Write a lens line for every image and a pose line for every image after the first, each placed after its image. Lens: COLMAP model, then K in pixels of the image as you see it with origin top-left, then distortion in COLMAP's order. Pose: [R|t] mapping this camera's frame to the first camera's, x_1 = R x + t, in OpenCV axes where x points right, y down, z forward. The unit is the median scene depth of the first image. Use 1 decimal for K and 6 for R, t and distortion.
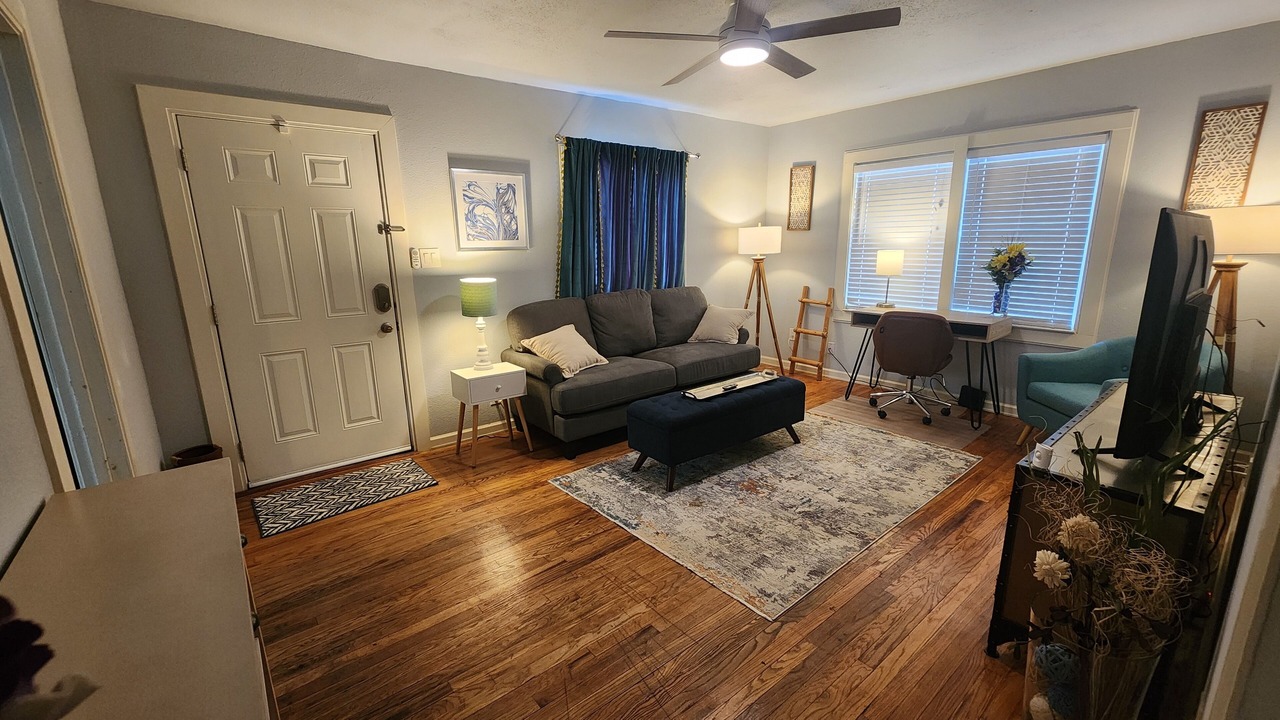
lens RADIAL K [[524.9, 0, 639.4], [0, 524.9, 363.0], [0, 0, 1]] dist [0.000837, -0.000460]
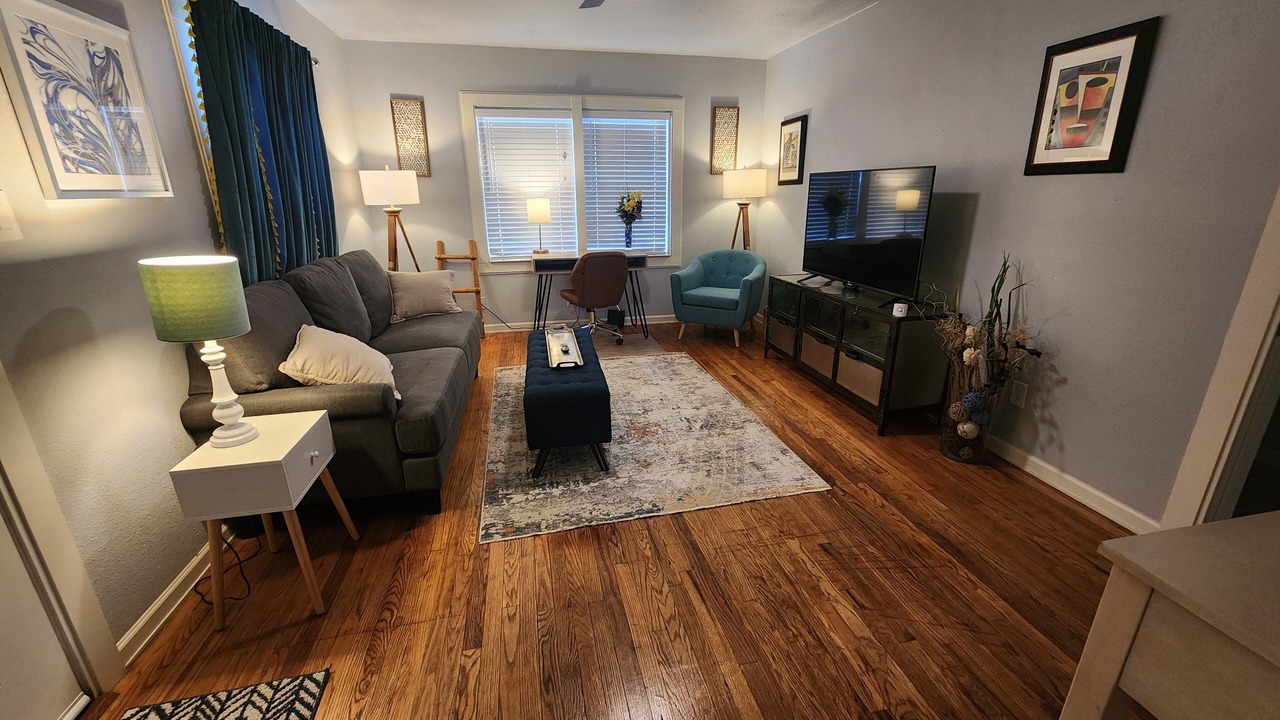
lens RADIAL K [[524.9, 0, 639.4], [0, 524.9, 363.0], [0, 0, 1]] dist [0.000837, -0.000460]
pose [[0.450680, -0.269538, 0.851021, -0.523187], [0.203618, 0.959235, 0.195980, -0.077558], [-0.869153, 0.084959, 0.487191, 0.417506]]
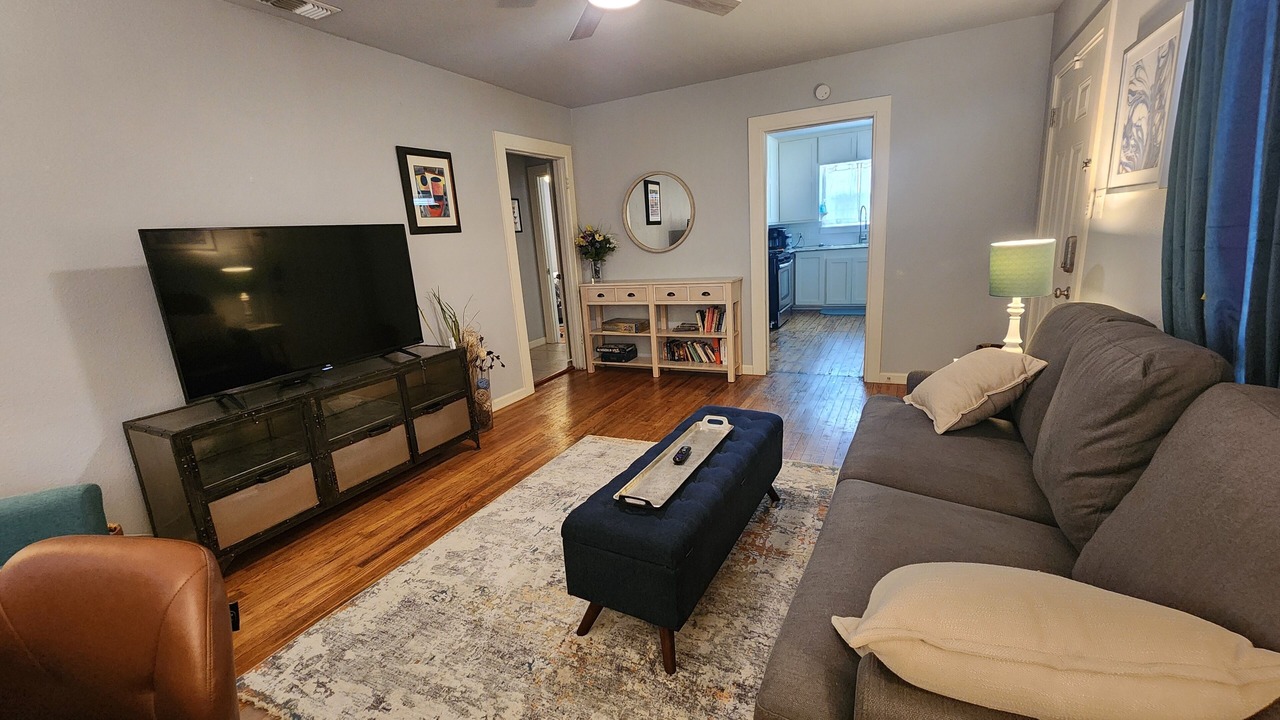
lens RADIAL K [[524.9, 0, 639.4], [0, 524.9, 363.0], [0, 0, 1]] dist [0.000837, -0.000460]
pose [[-0.908349, 0.170607, -0.381833, 0.406470], [-0.016054, 0.898111, 0.439476, -0.294185], [0.417906, 0.405327, -0.813059, 1.344987]]
